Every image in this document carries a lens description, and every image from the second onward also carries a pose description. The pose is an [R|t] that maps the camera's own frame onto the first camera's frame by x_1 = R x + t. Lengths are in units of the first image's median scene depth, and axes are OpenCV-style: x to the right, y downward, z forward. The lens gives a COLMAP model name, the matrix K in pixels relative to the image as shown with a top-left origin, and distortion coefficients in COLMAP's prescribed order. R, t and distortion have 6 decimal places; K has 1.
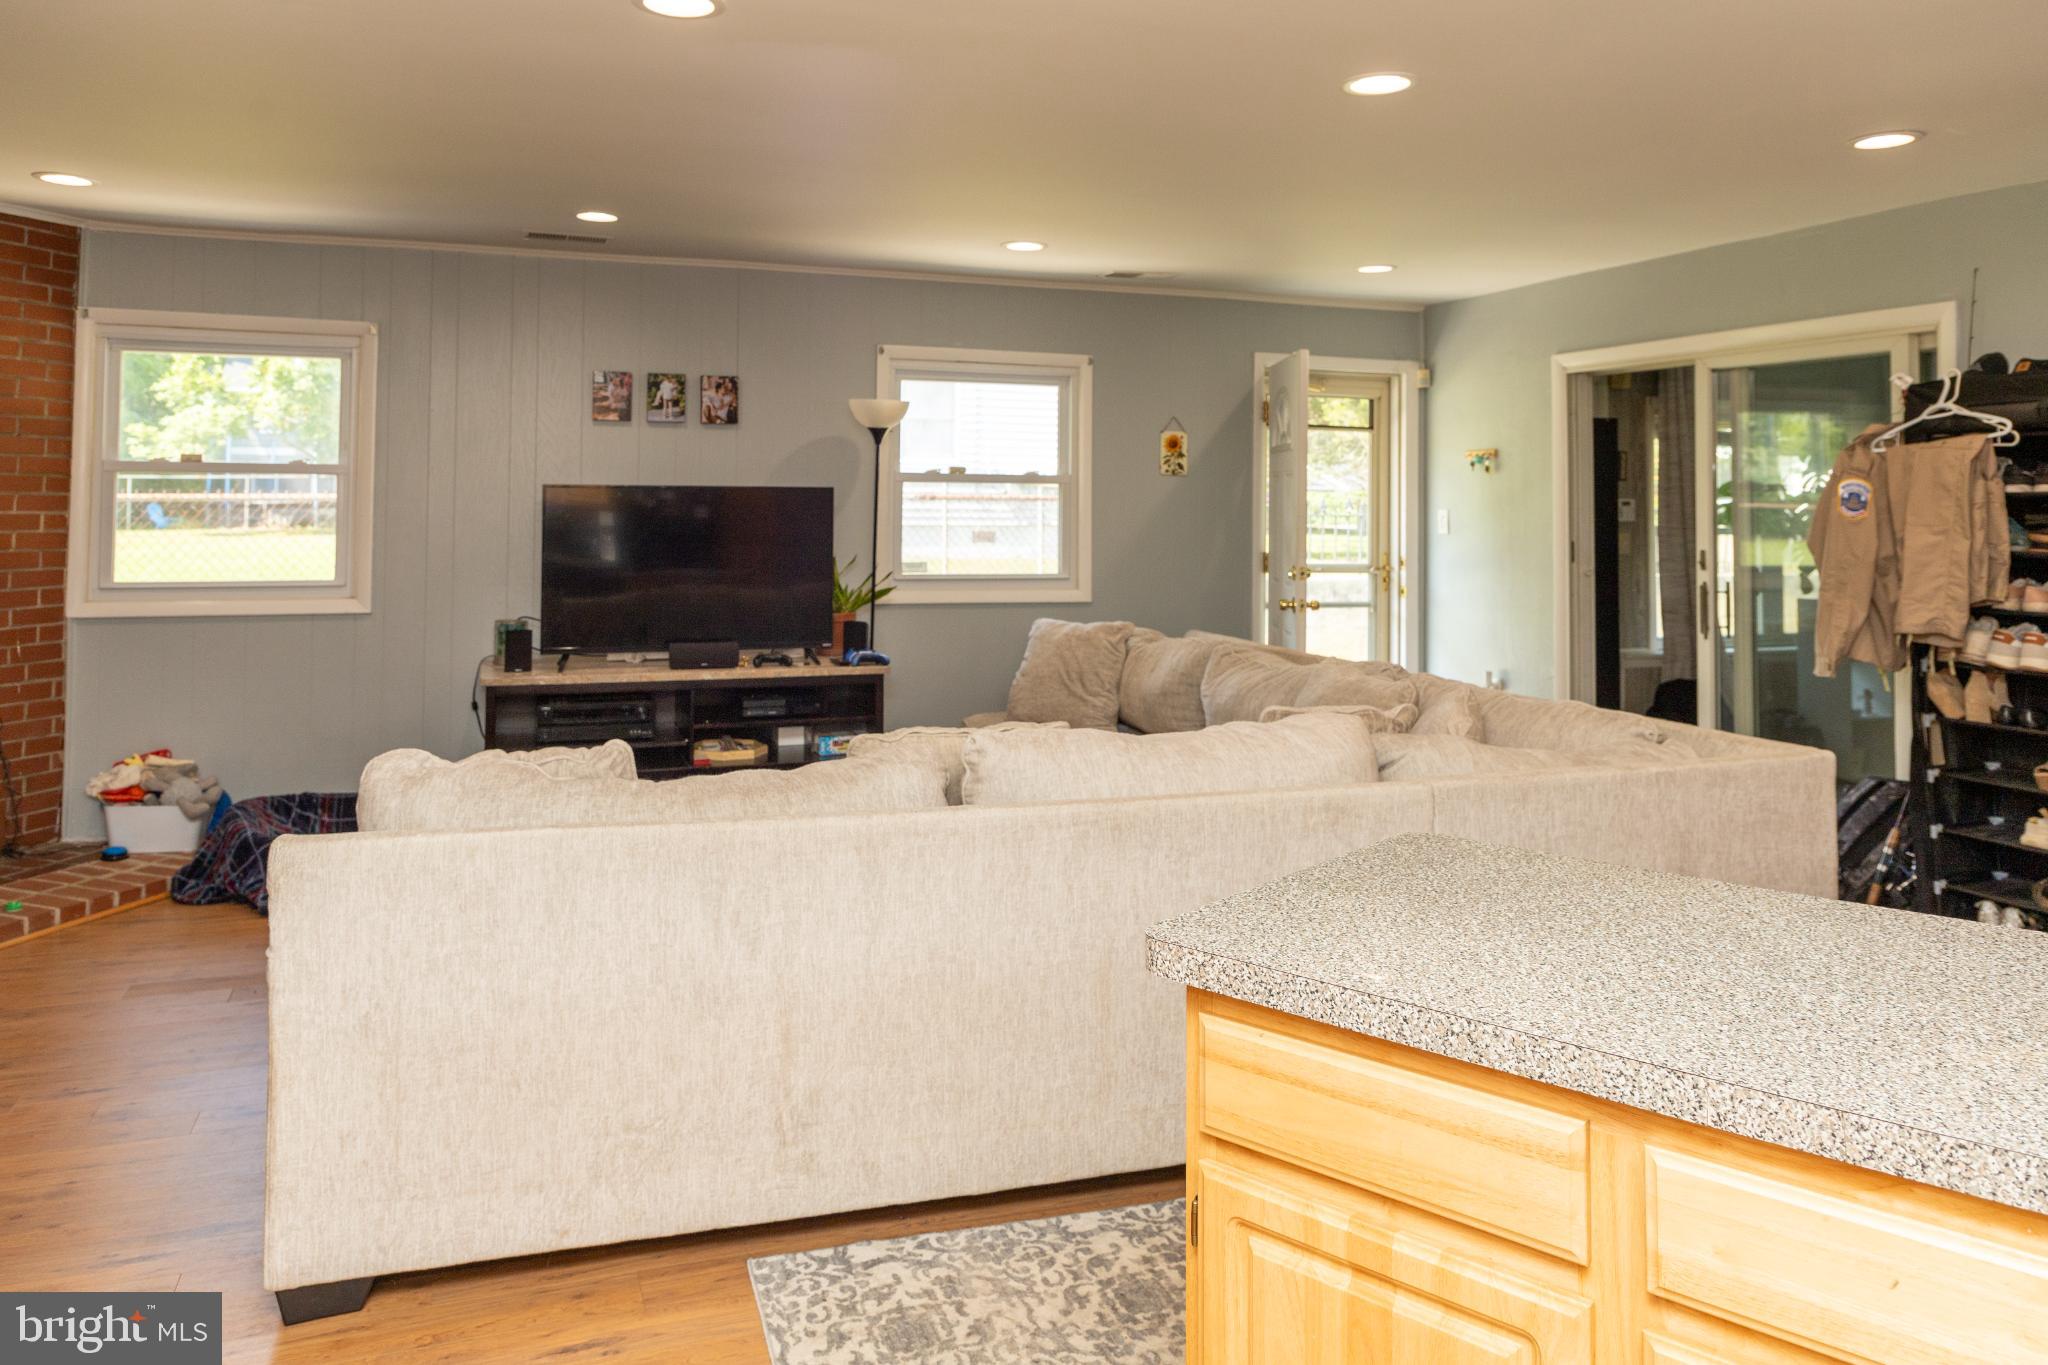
lens RADIAL K [[1415.0, 0, 1020.1], [0, 1415.0, 457.1], [0, 0, 1]] dist [0.000446, -0.000080]
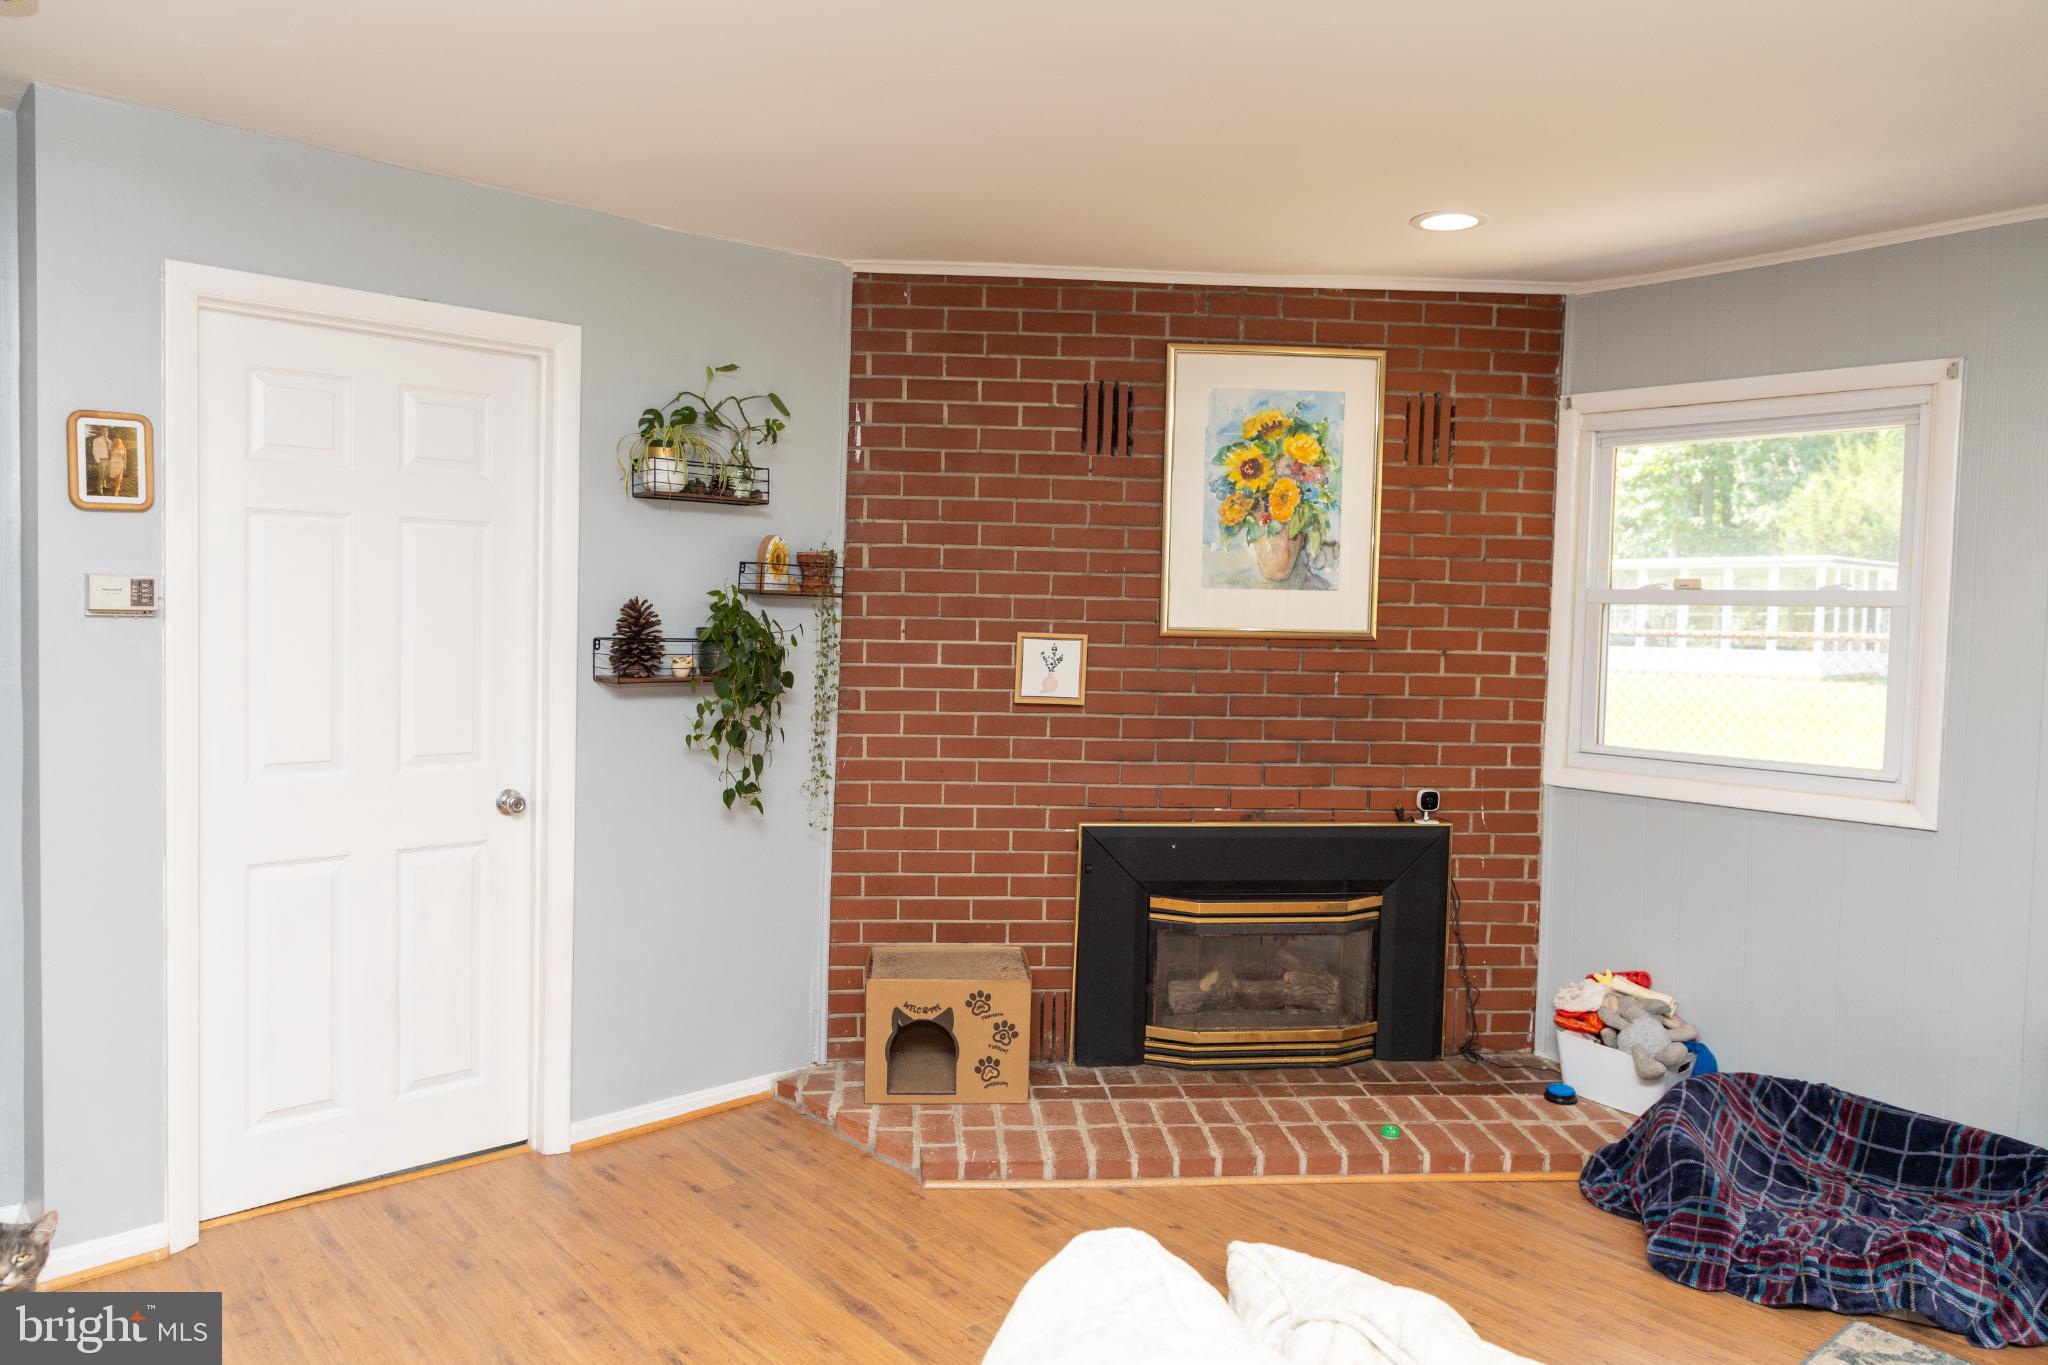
lens RADIAL K [[1387.4, 0, 1020.3], [0, 1387.4, 669.6], [0, 0, 1]] dist [-0.002167, 0.001336]
pose [[0.365123, 0.040124, -0.930094, -0.044372], [0.010748, 0.998823, 0.047308, 0.007113], [0.930897, -0.027270, 0.364262, 0.423063]]
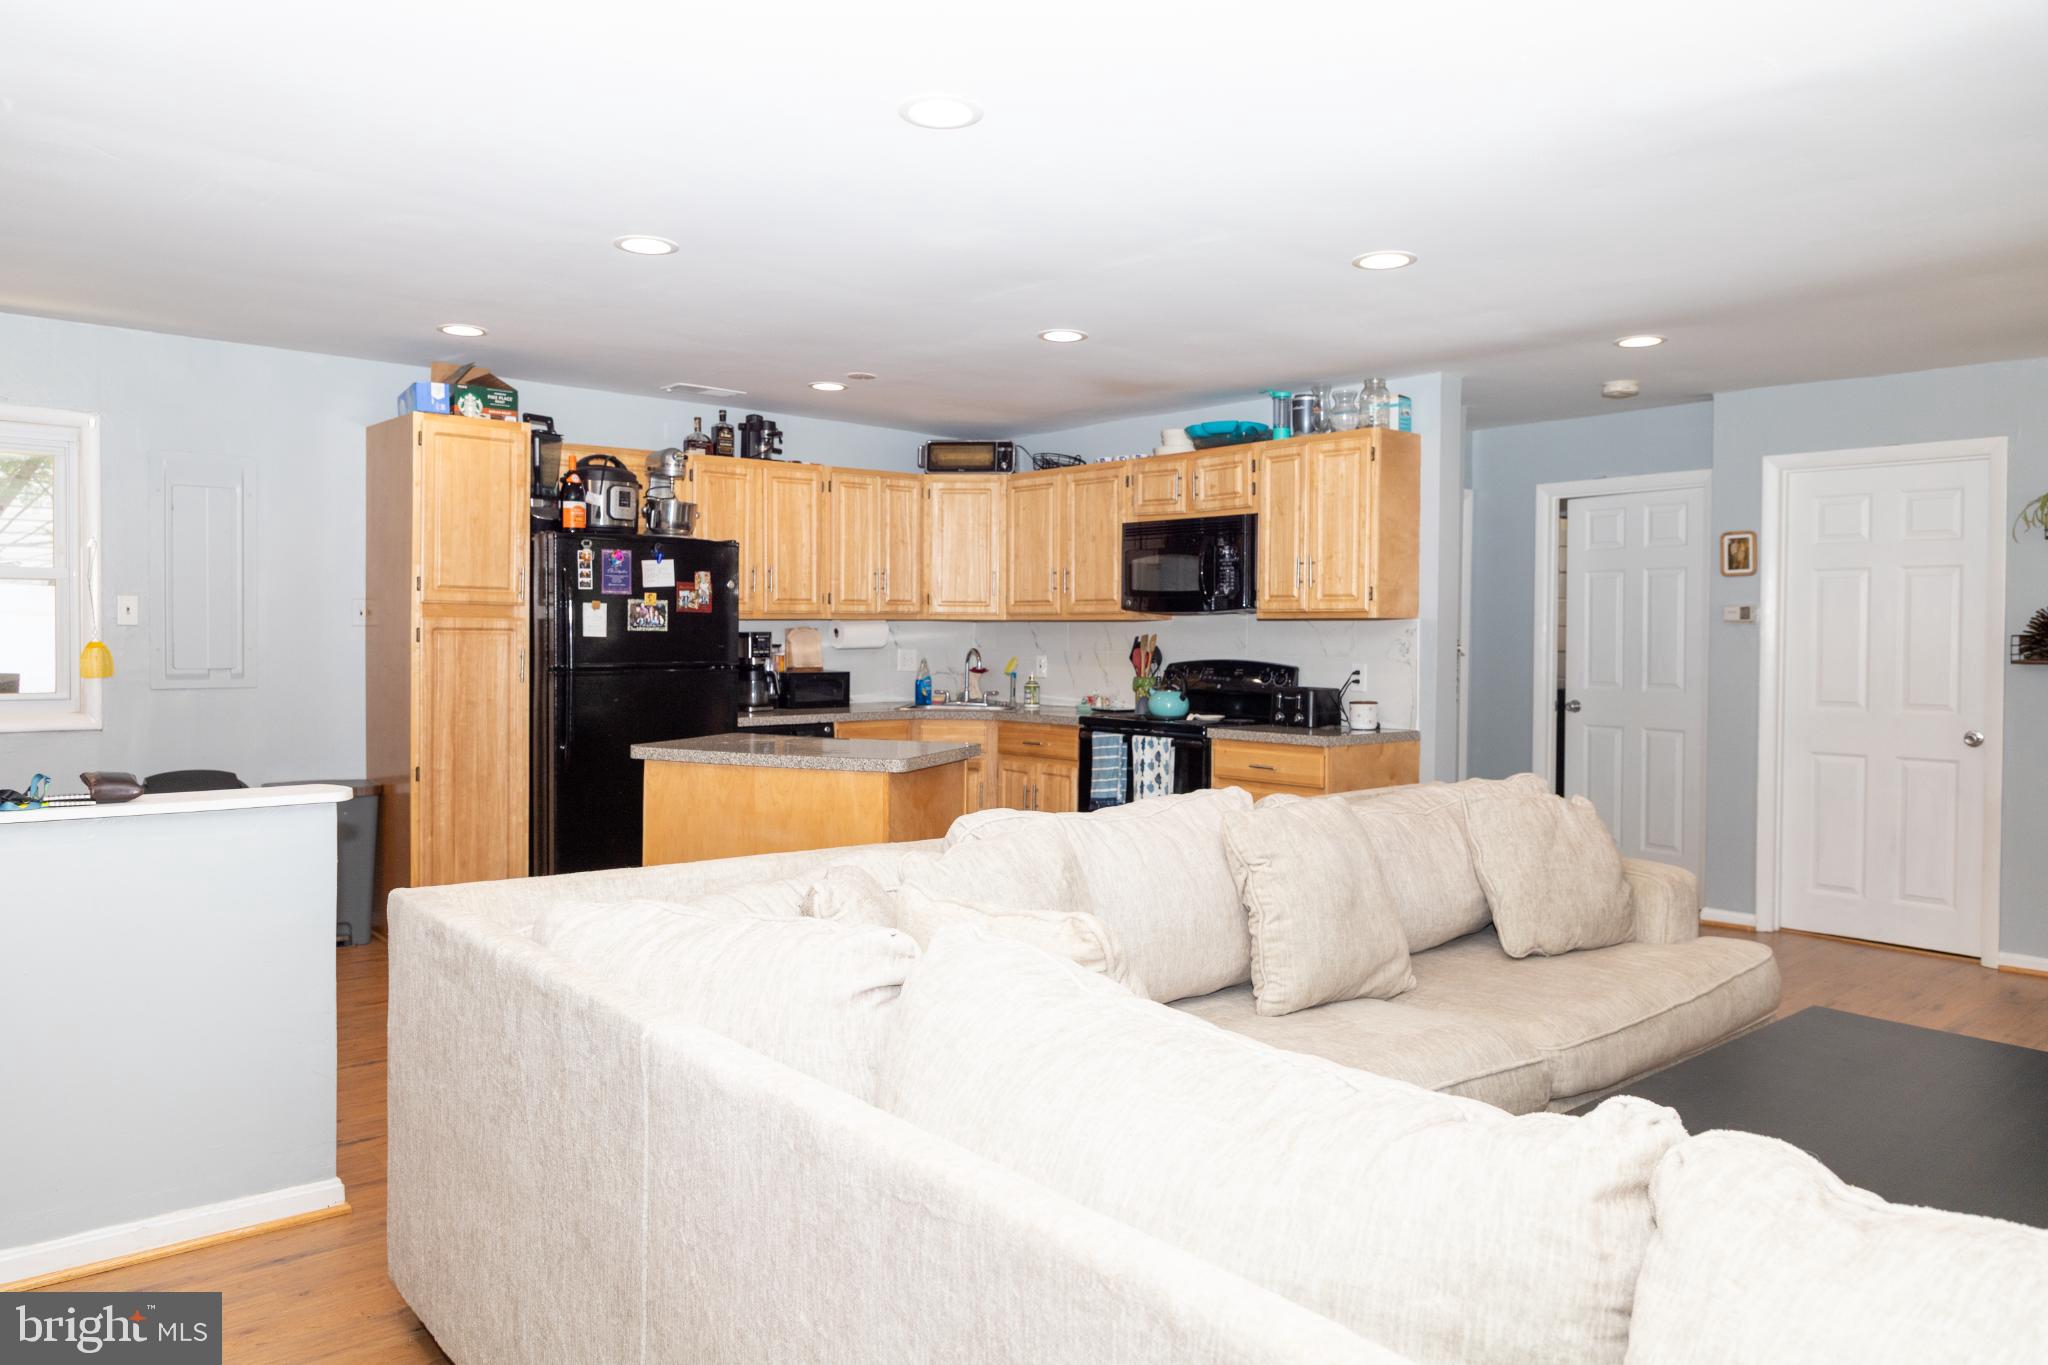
lens RADIAL K [[1387.4, 0, 1020.3], [0, 1387.4, 669.6], [0, 0, 1]] dist [-0.002167, 0.001336]
pose [[-0.930840, -0.005233, -0.365389, 0.308869], [-0.002878, 0.999971, -0.006991, 0.054743], [0.365415, -0.005456, -0.930829, 1.139150]]
